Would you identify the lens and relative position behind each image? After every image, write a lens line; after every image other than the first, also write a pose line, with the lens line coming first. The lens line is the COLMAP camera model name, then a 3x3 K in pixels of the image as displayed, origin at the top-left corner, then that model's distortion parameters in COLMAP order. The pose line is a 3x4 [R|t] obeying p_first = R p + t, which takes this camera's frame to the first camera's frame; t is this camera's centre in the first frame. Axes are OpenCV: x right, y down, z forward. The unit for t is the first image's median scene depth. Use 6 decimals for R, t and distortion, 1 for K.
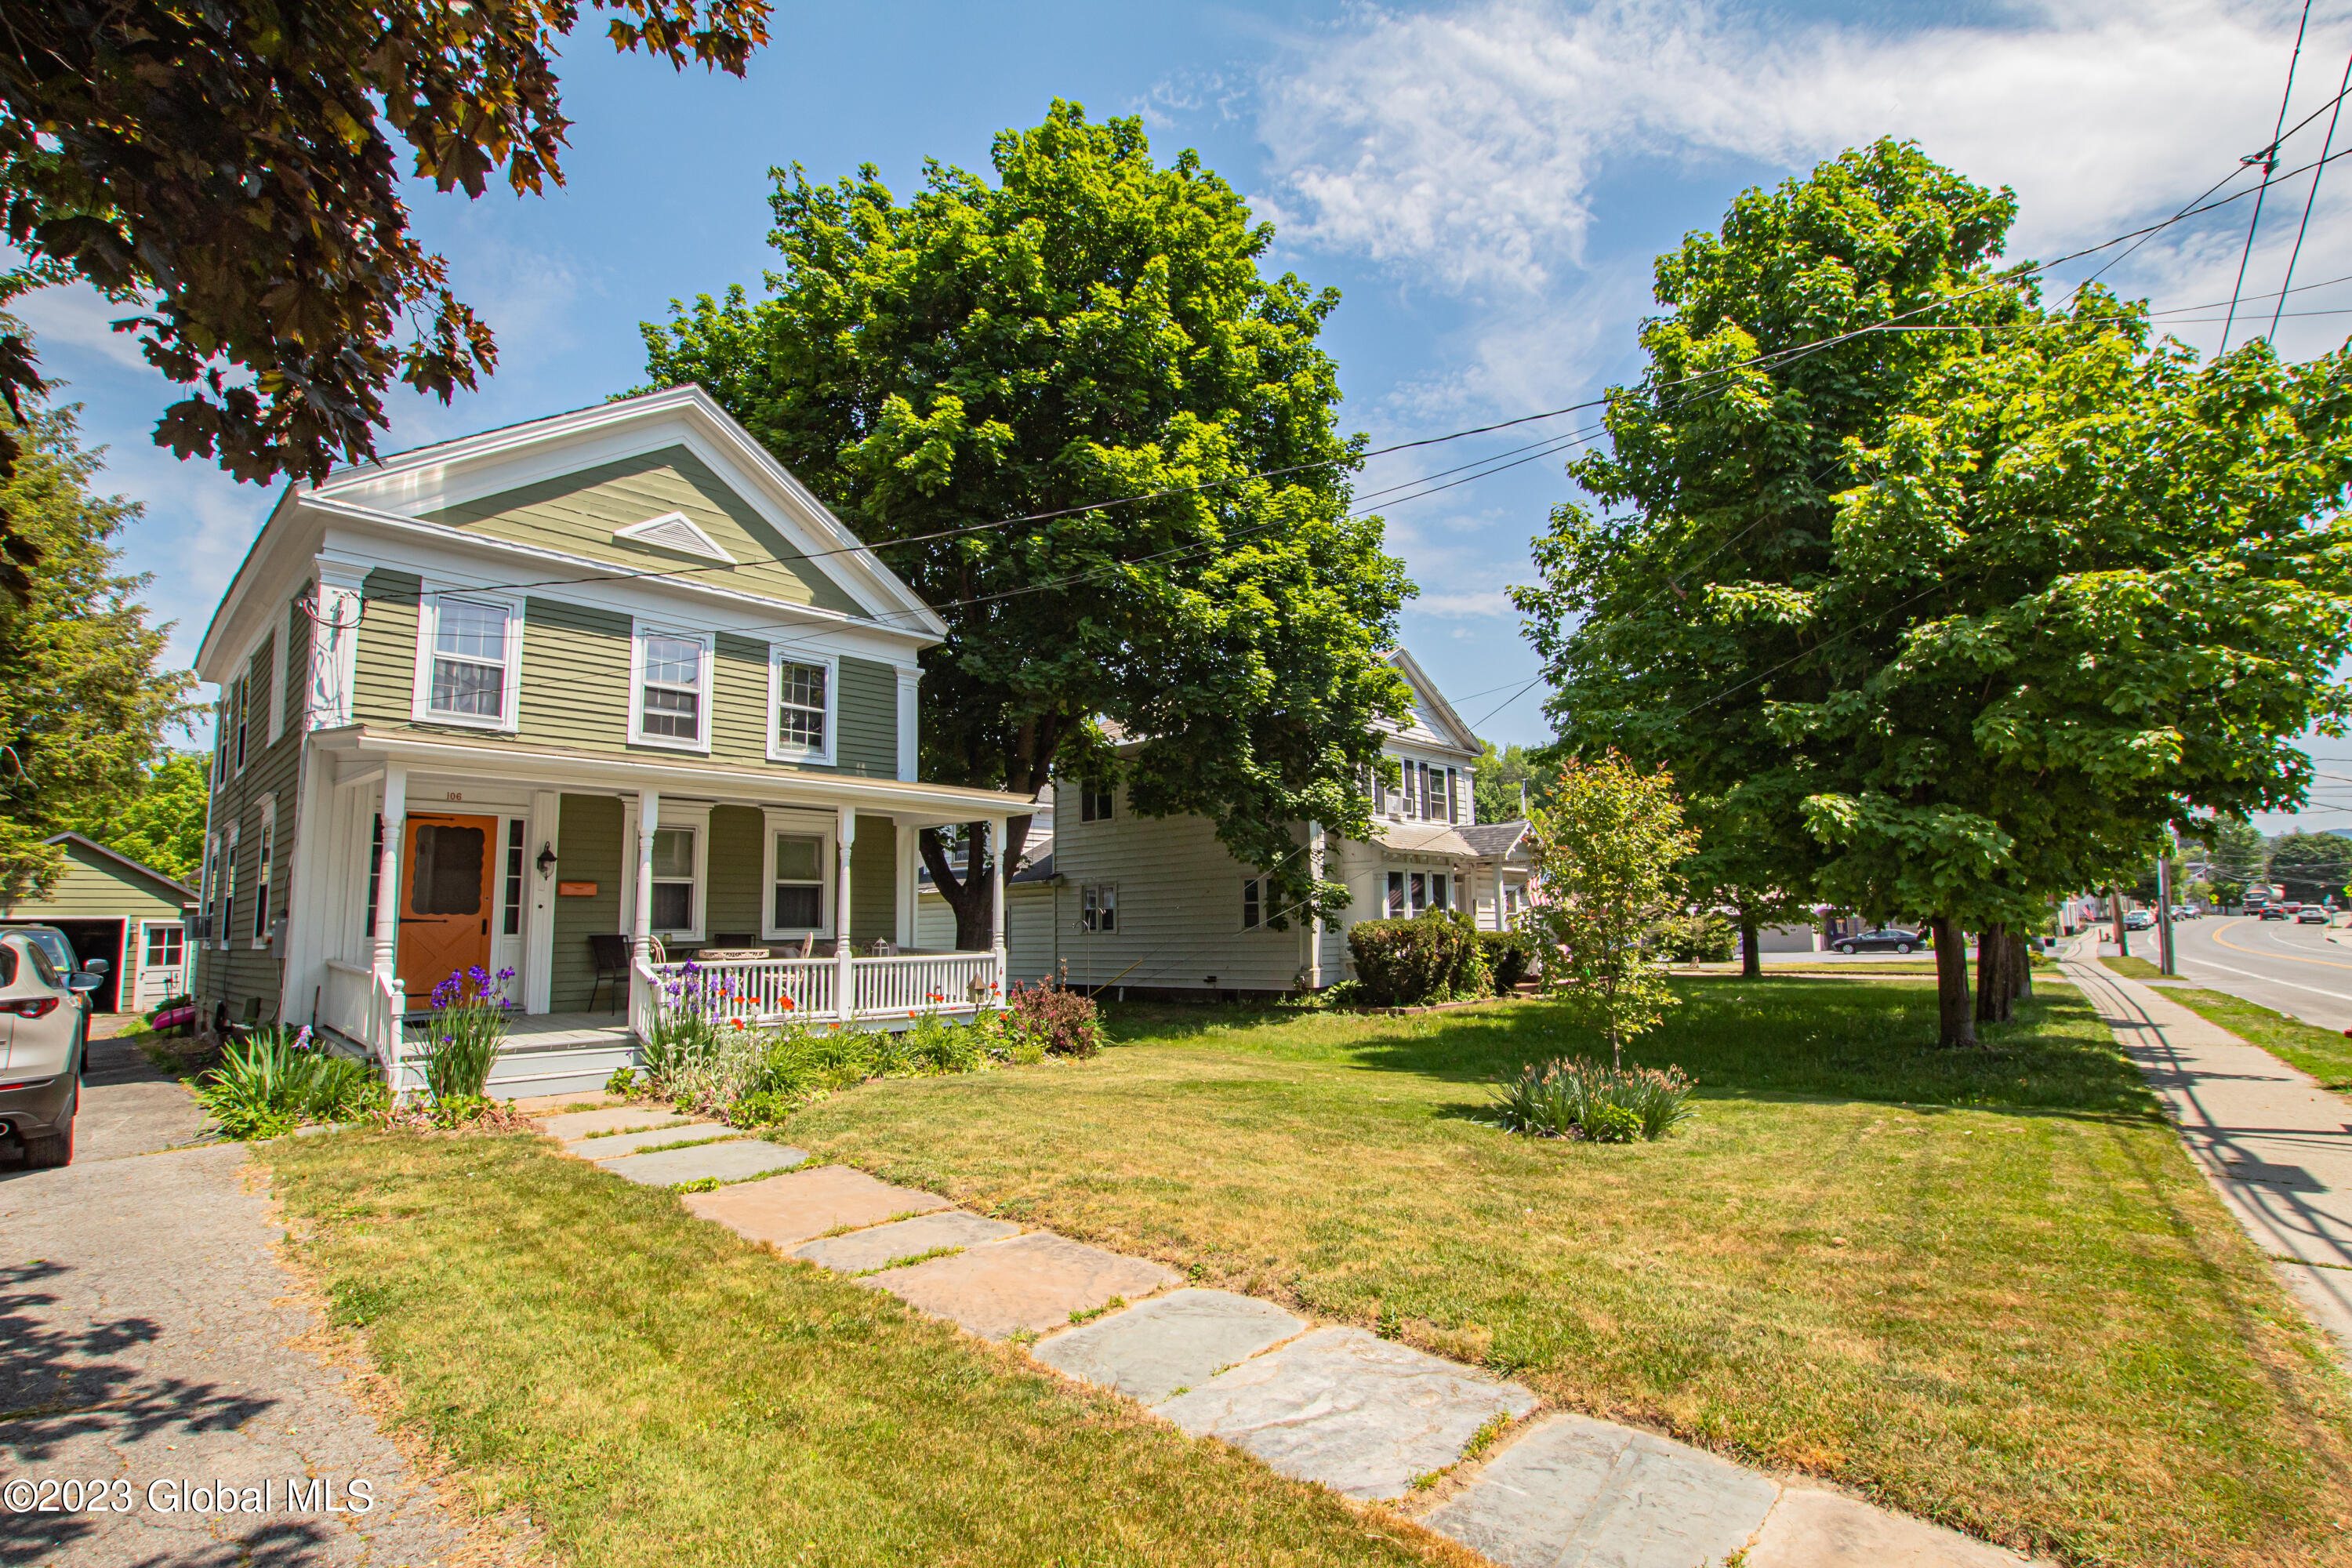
lens RADIAL K [[1088.1, 0, 1174.8], [0, 1088.1, 798.4], [0, 0, 1]] dist [-0.032906, 0.004945]
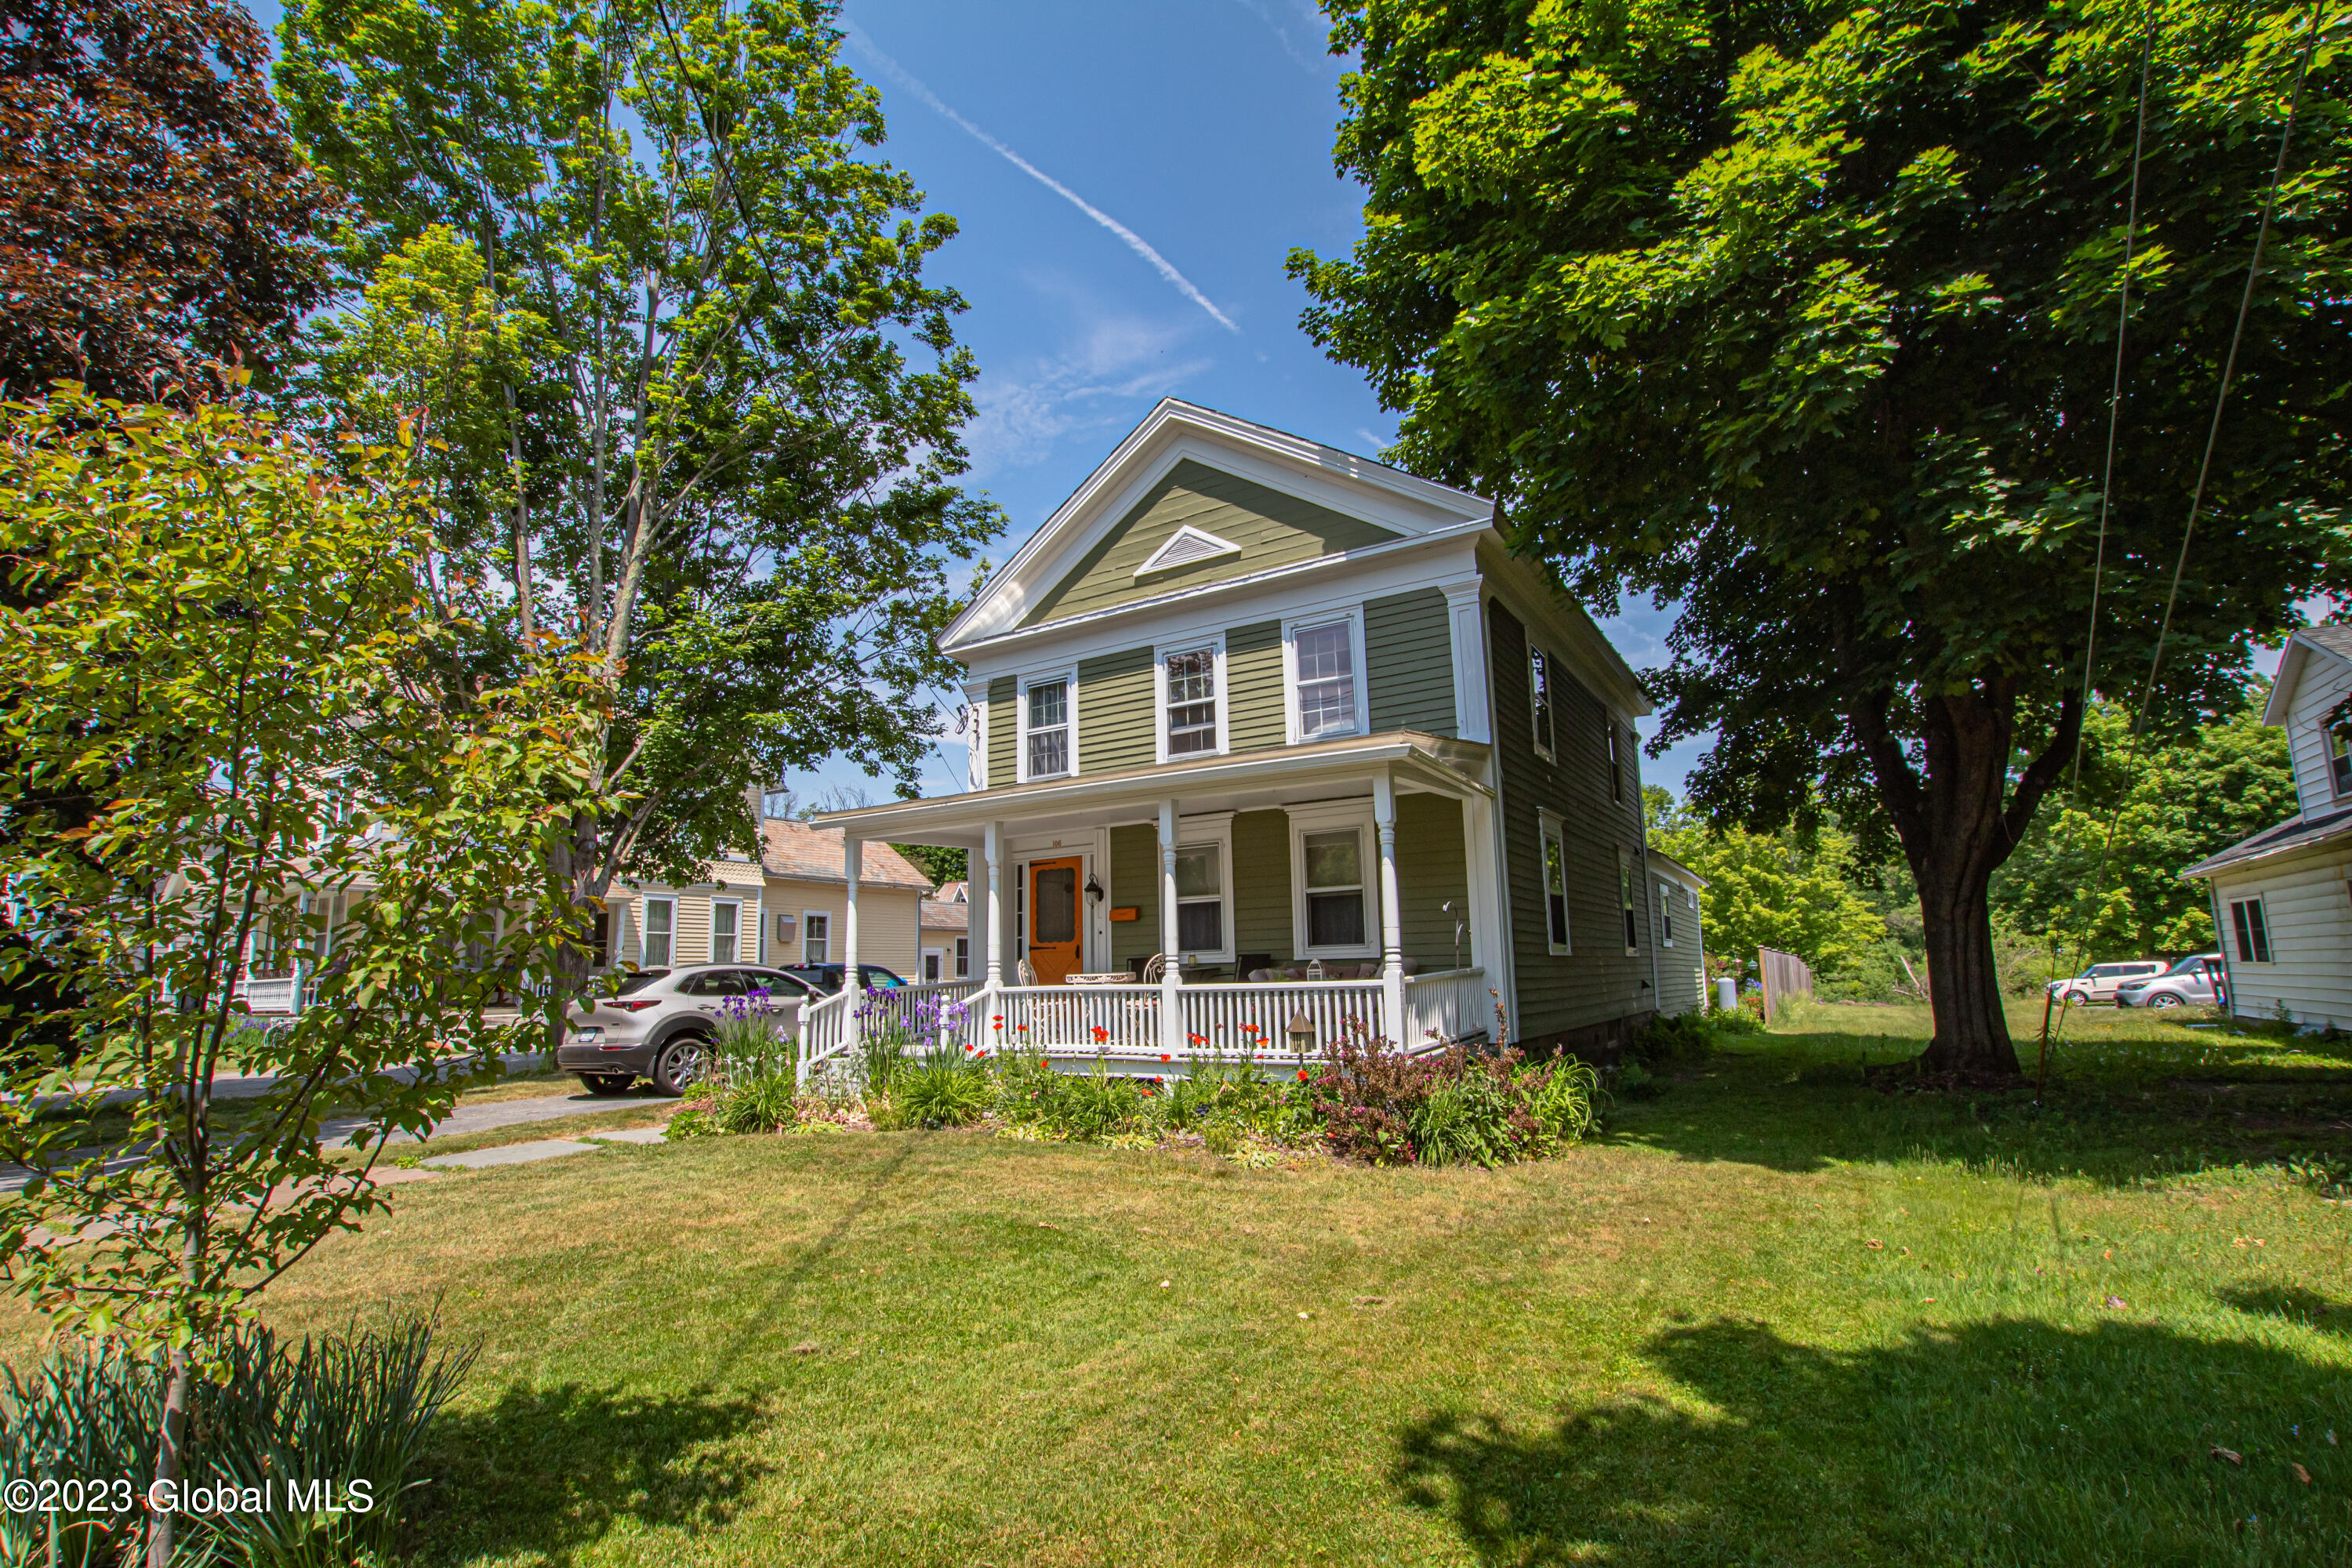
lens RADIAL K [[1088.1, 0, 1167.0], [0, 1088.1, 793.9], [0, 0, 1]] dist [-0.032906, 0.004945]
pose [[0.190992, -0.146510, -0.970596, 0.463824], [0.140150, 0.982738, -0.120765, 0.092512], [0.971535, -0.112964, 0.208228, 0.744703]]
